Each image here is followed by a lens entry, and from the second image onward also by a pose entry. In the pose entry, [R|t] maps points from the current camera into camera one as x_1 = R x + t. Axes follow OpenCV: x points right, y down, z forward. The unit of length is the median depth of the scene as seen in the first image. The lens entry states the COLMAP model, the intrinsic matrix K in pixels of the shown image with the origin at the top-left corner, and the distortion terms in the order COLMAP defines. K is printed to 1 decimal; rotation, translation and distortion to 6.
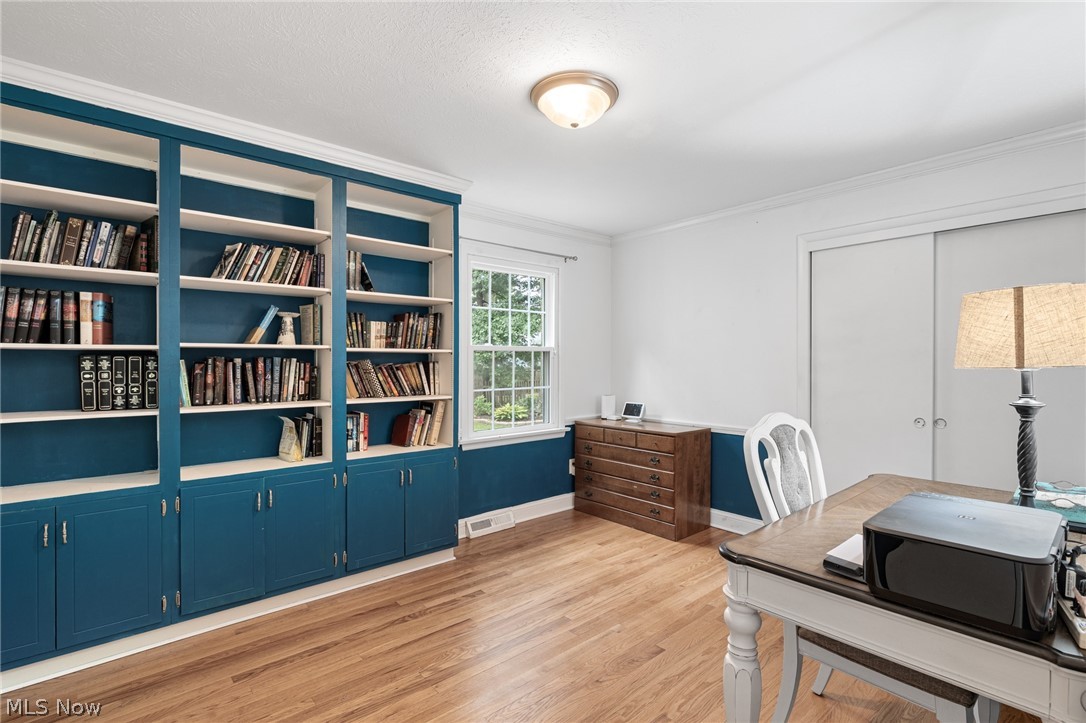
lens RADIAL K [[514.9, 0, 544.0], [0, 514.9, 361.7], [0, 0, 1]] dist [0.000948, 0.000030]
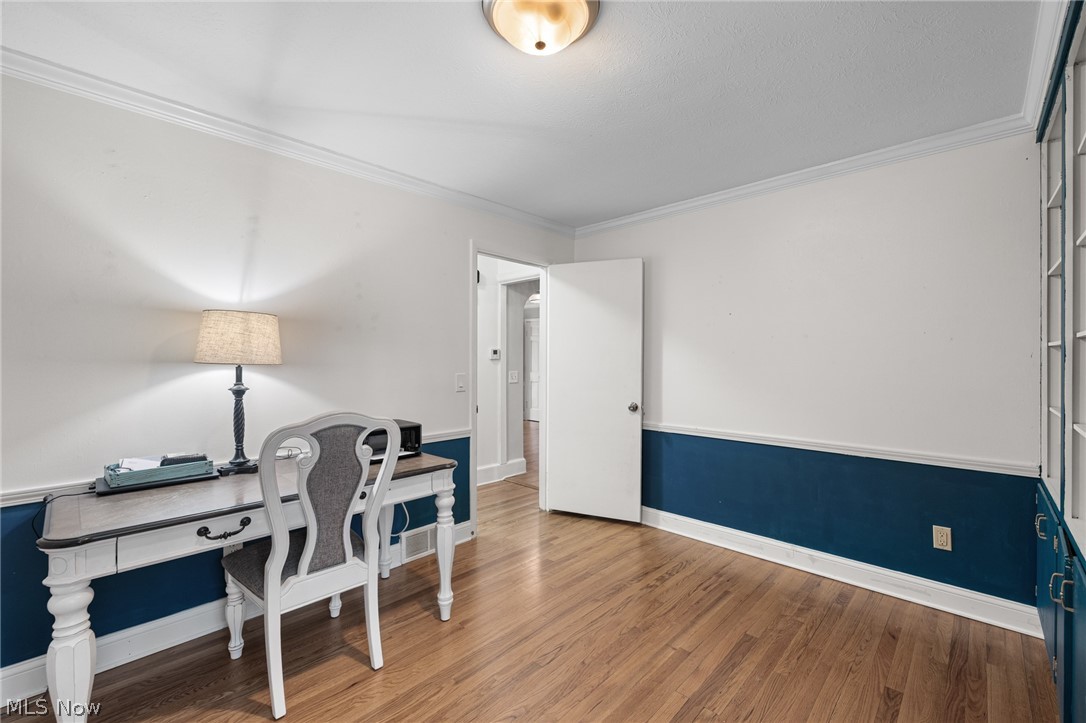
lens RADIAL K [[457.3, 0, 542.5], [0, 457.3, 362.3], [0, 0, 1]] dist [0.000869, -0.000205]
pose [[-0.996768, 0.002116, -0.080302, 0.154261], [0.001772, 0.999989, 0.004345, 0.002646], [0.080310, 0.004189, -0.996761, 2.340073]]
